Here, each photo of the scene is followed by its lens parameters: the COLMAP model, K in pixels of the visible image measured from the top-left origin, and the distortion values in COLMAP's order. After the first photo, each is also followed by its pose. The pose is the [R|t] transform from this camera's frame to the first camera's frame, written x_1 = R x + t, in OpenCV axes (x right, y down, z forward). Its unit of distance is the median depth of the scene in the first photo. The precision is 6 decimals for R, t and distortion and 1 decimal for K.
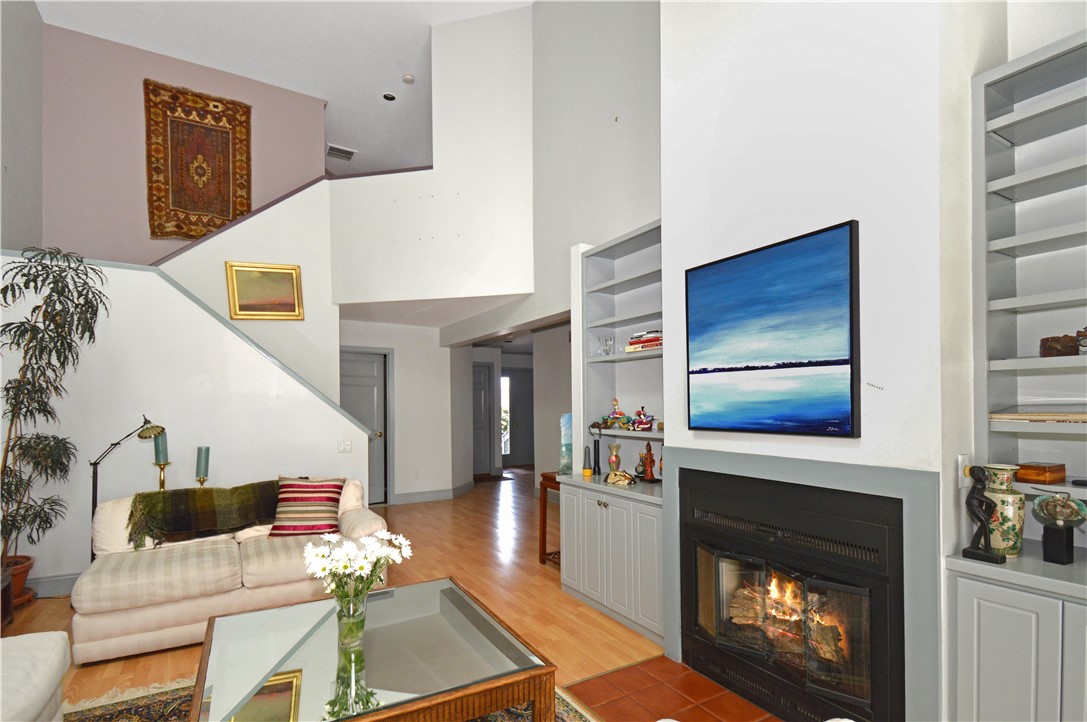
lens RADIAL K [[505.4, 0, 545.5], [0, 505.4, 383.0], [0, 0, 1]] dist [0.027222, -0.023311]
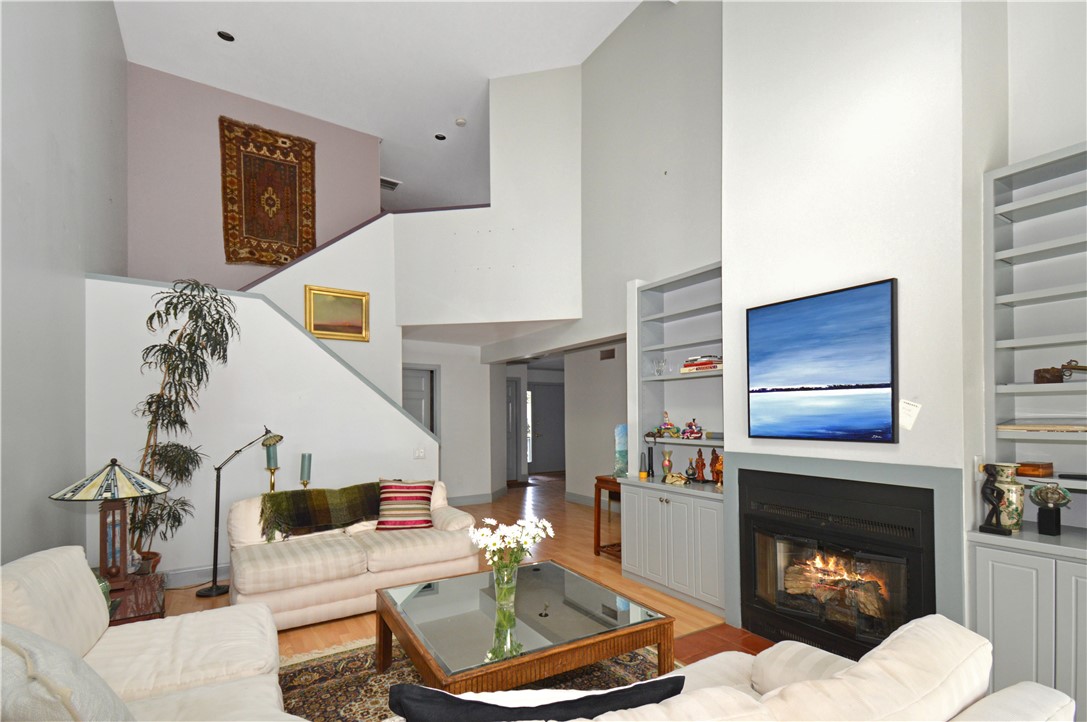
lens RADIAL K [[487.3, 0, 557.1], [0, 487.3, 392.2], [0, 0, 1]] dist [0.050538, -0.032963]
pose [[0.999254, 0.003845, 0.038424, -0.187369], [-0.003609, 0.999974, -0.006191, -0.008107], [-0.038447, 0.006048, 0.999242, -0.146691]]
